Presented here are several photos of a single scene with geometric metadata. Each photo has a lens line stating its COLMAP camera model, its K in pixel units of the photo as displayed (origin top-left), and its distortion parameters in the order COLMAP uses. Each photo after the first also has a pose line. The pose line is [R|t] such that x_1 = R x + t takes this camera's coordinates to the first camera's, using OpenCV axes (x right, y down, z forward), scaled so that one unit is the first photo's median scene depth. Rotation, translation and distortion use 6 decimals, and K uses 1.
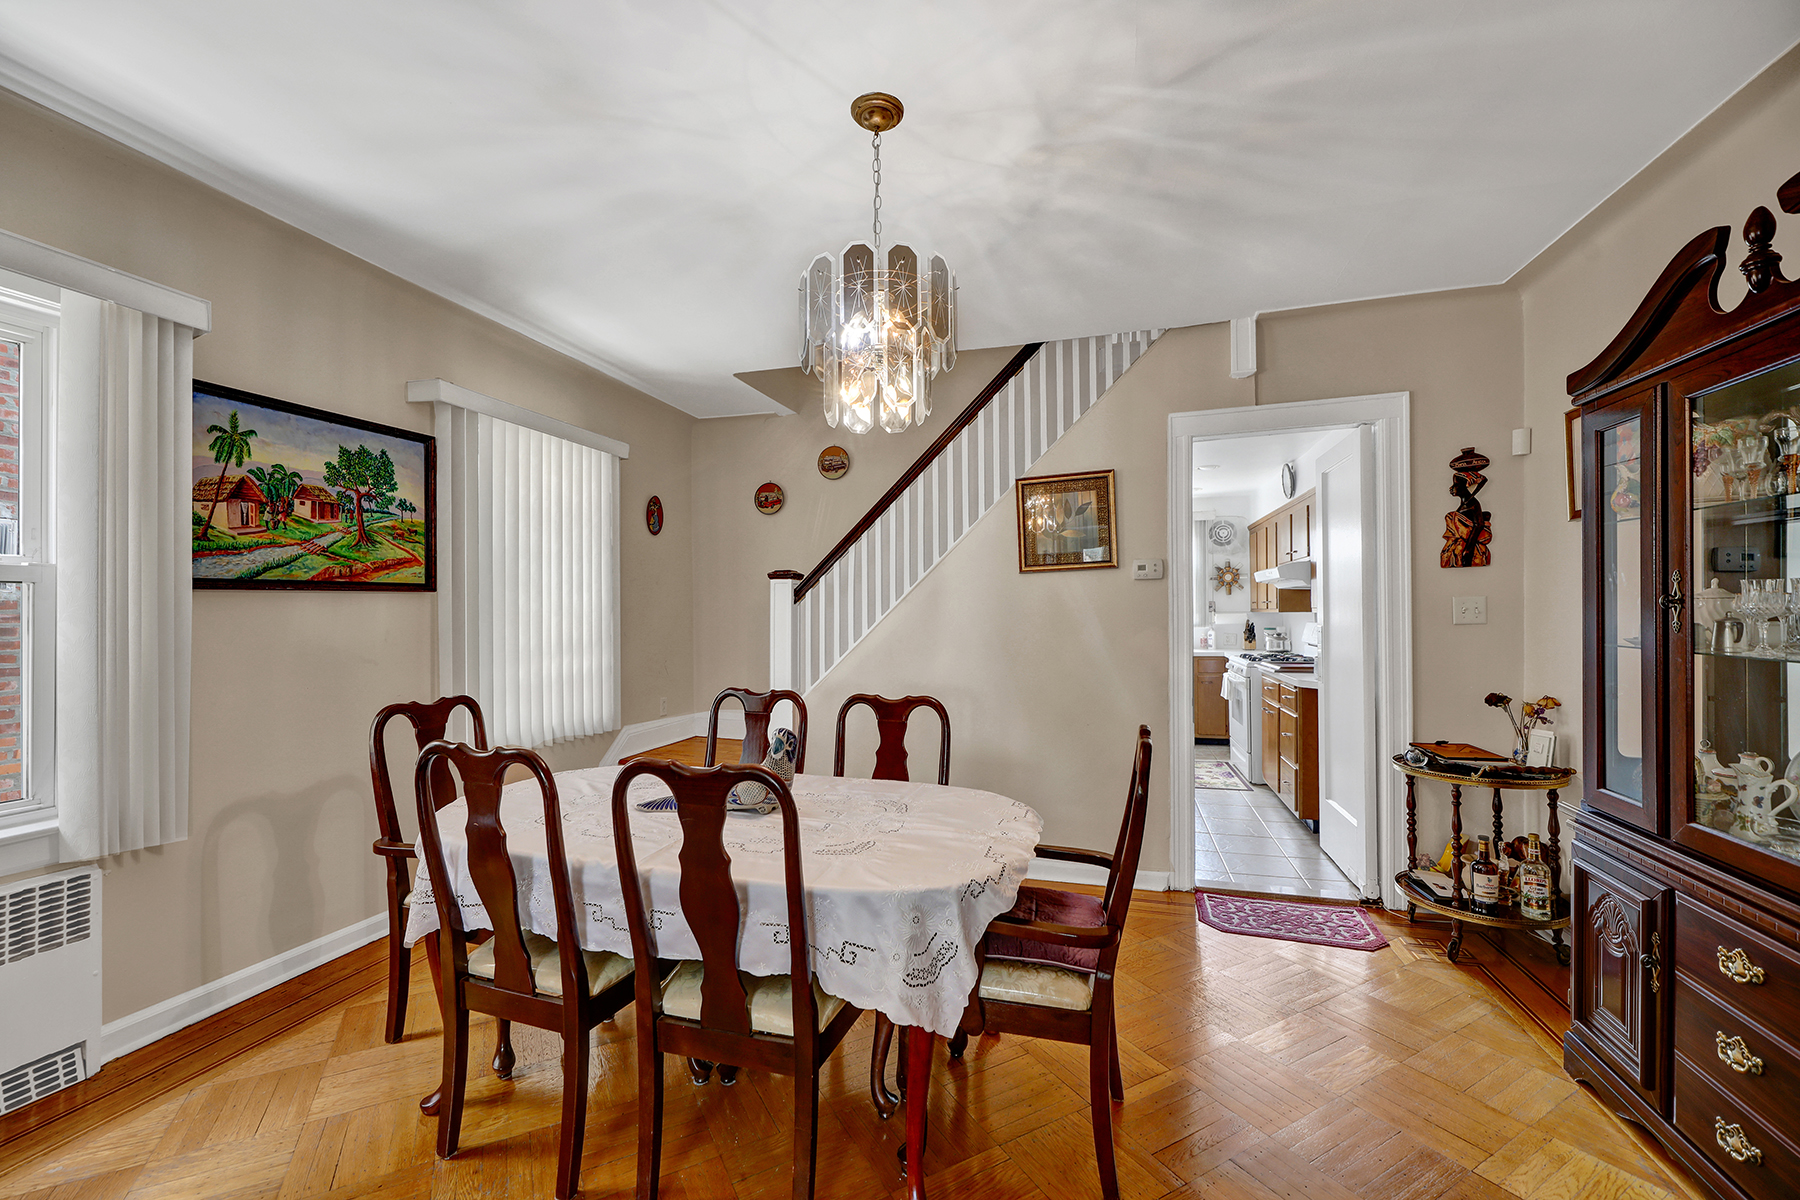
lens RADIAL K [[733.5, 0, 879.0], [0, 733.5, 607.4], [0, 0, 1]] dist [0.002252, -0.003328]
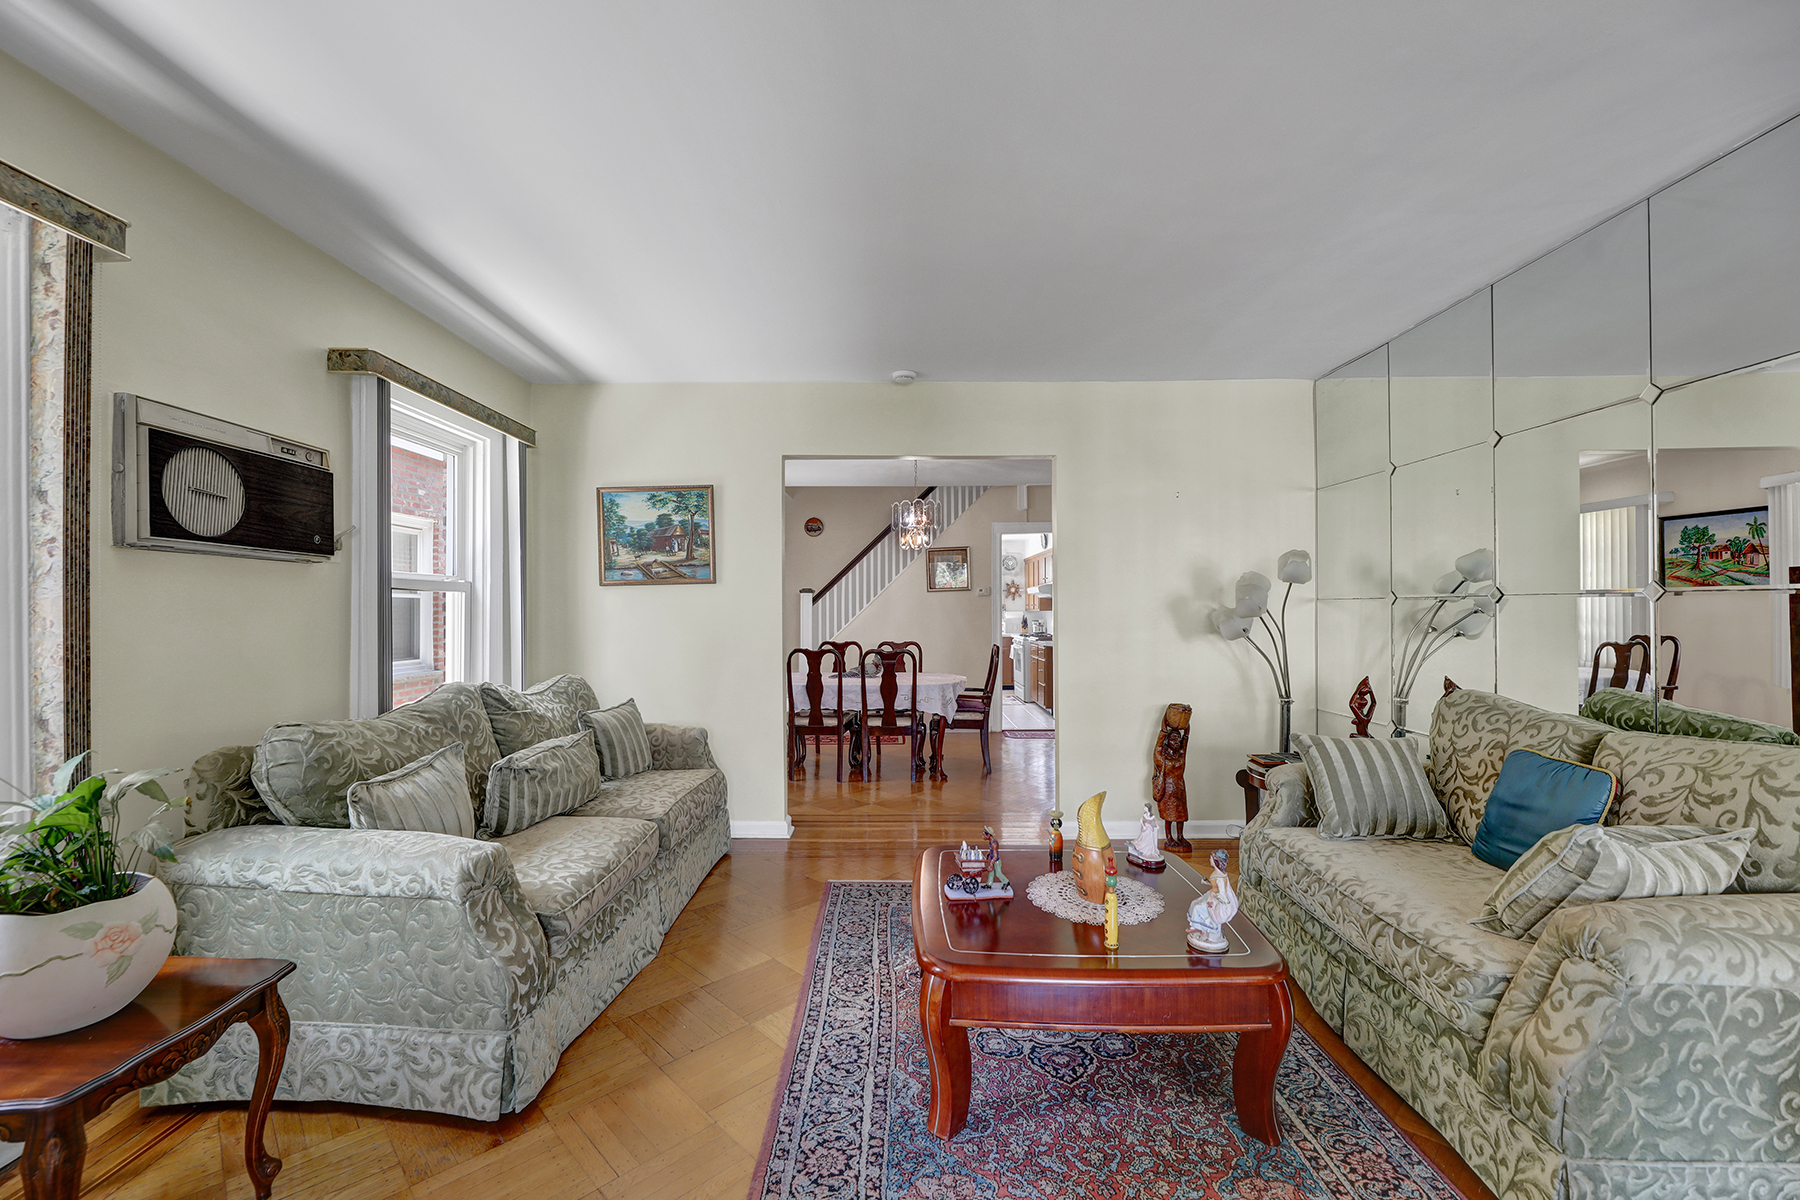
lens RADIAL K [[733.5, 0, 902.9], [0, 733.5, 599.1], [0, 0, 1]] dist [0.002252, -0.003328]
pose [[0.954461, 0.006730, 0.298261, -0.734119], [-0.003539, 0.999931, -0.011238, -0.001693], [-0.298315, 0.009671, 0.954418, -1.457316]]
